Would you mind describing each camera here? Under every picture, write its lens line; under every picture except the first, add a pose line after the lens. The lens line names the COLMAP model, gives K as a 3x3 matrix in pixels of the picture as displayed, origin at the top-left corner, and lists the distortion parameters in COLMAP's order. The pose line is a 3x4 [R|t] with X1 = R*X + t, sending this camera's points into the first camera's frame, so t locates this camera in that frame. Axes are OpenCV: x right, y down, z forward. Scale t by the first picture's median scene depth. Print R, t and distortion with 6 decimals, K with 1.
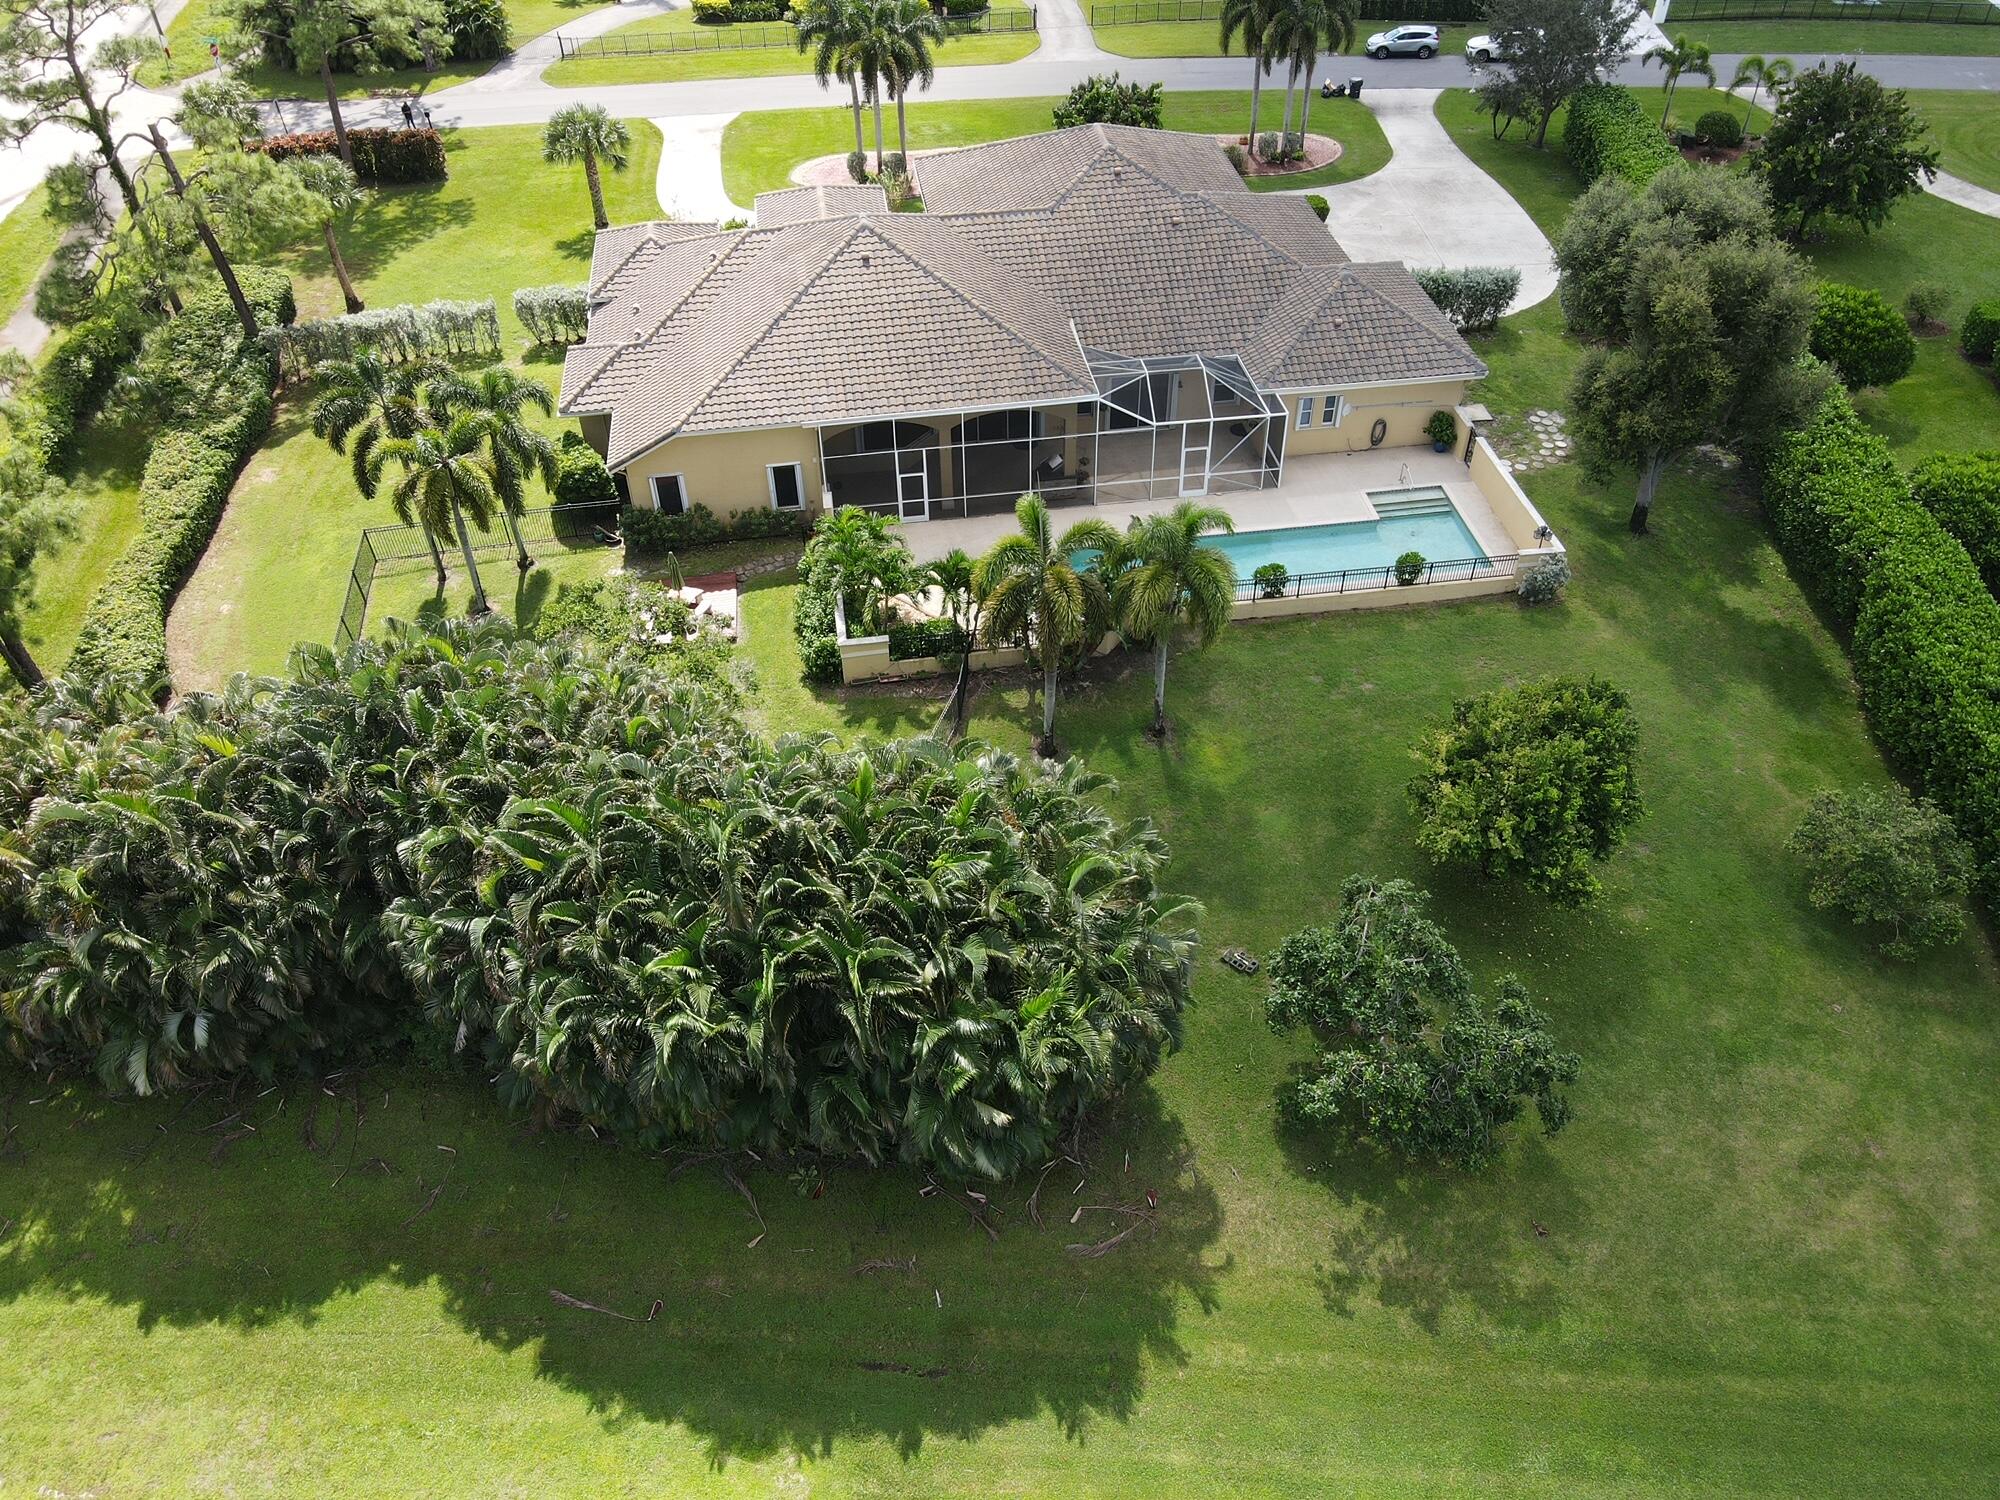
lens RADIAL K [[1473.2, 0, 1008.4], [0, 1473.2, 747.3], [0, 0, 1]] dist [0.002039, 0.018740]
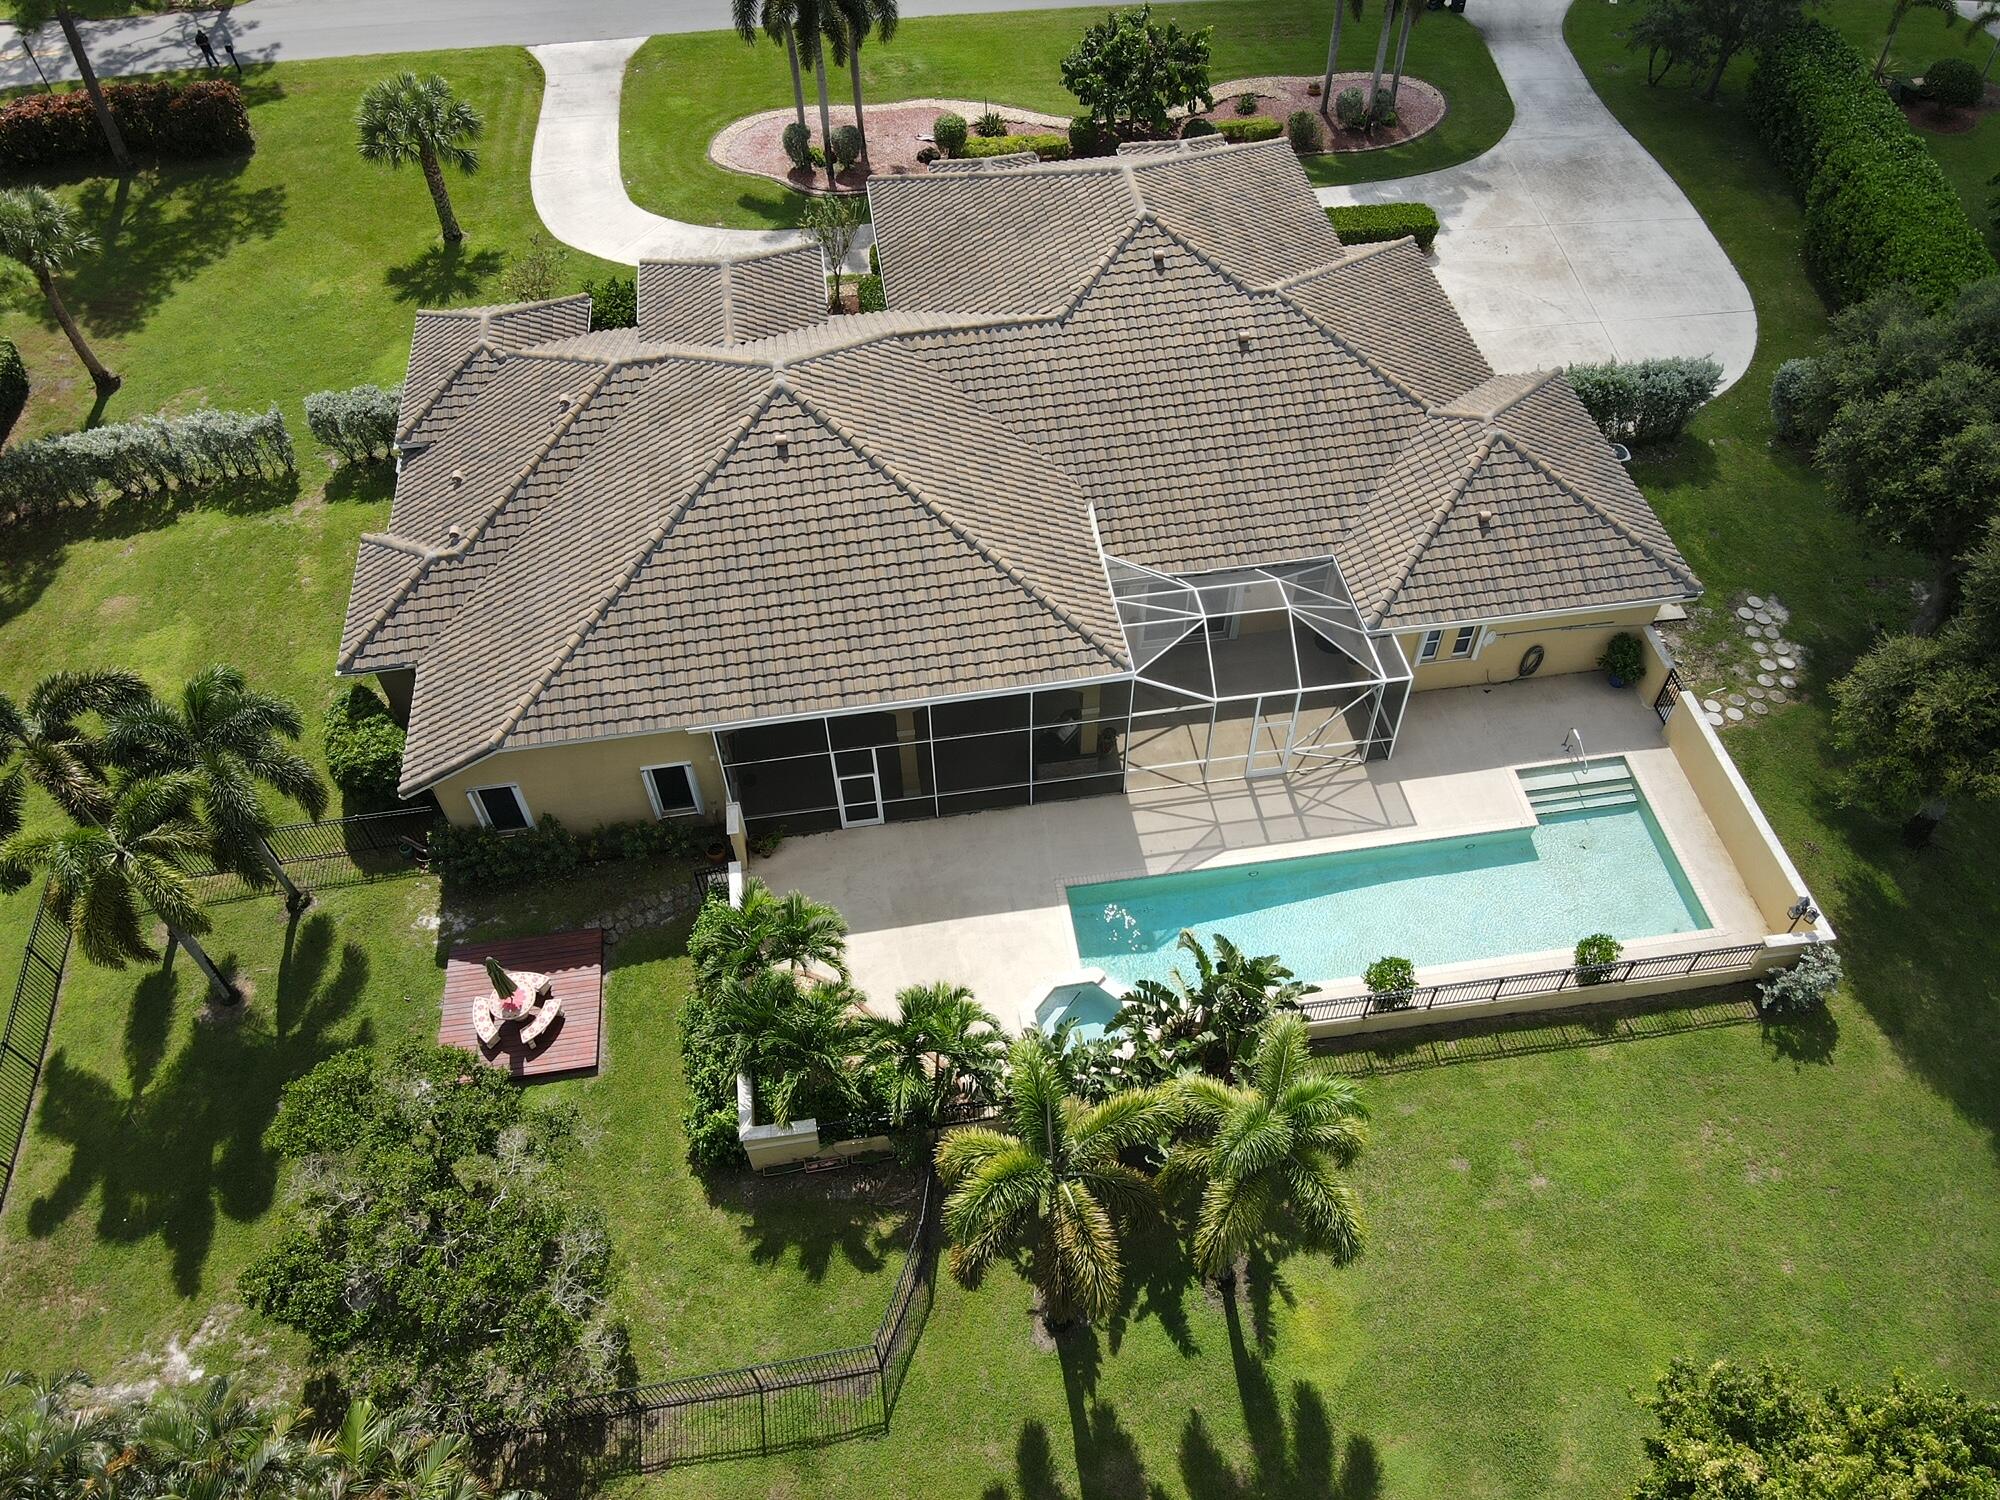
lens RADIAL K [[1473.2, 0, 1009.7], [0, 1473.2, 754.6], [0, 0, 1]] dist [0.002039, 0.018740]
pose [[0.999994, -0.003514, -0.000216, 0.005004], [0.003509, 0.989660, 0.143387, -0.280169], [-0.000290, -0.143387, 0.989667, 0.315520]]
